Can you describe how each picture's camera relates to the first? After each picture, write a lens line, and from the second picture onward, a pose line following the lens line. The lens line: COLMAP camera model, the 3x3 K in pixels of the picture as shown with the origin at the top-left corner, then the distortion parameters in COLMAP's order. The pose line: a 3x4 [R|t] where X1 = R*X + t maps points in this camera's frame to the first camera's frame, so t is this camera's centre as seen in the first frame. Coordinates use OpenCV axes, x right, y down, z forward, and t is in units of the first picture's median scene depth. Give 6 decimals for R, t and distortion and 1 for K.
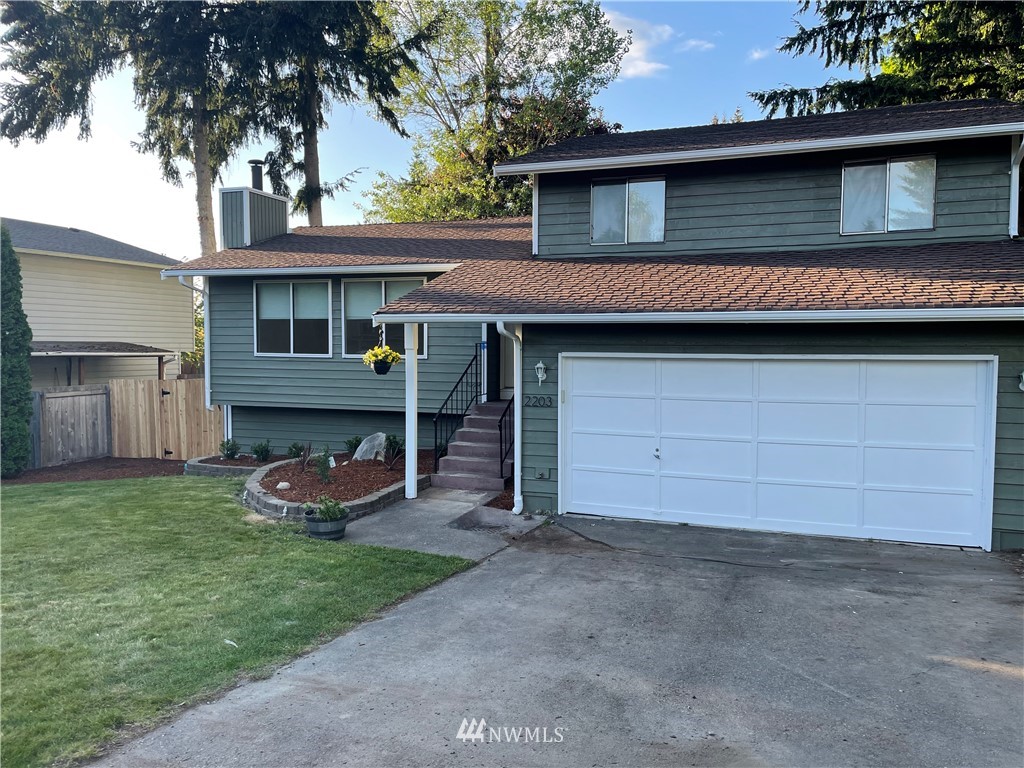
lens RADIAL K [[770.6, 0, 517.9], [0, 770.6, 385.1], [0, 0, 1]] dist [0.077566, -0.092349]
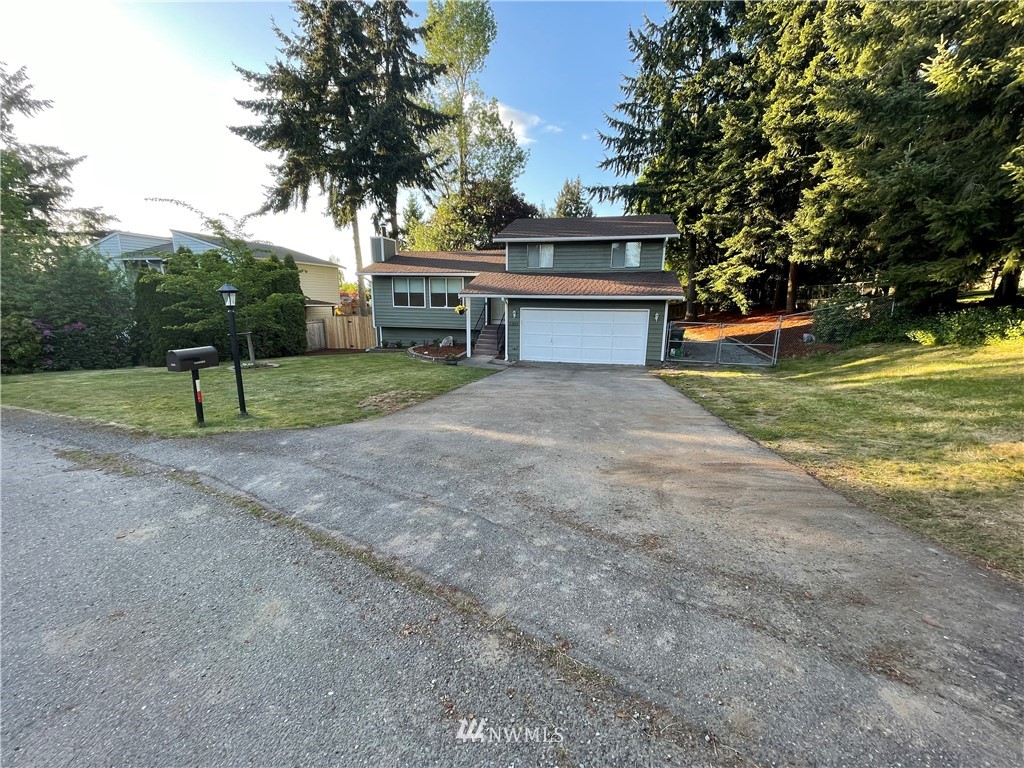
lens RADIAL K [[413.3, 0, 508.4], [0, 413.3, 382.0], [0, 0, 1]] dist [-0.001749, -0.000676]
pose [[0.993156, -0.017809, 0.115432, -0.117122], [0.000444, 0.988876, 0.148739, 0.003646], [-0.116797, -0.147669, 0.982116, -0.400641]]
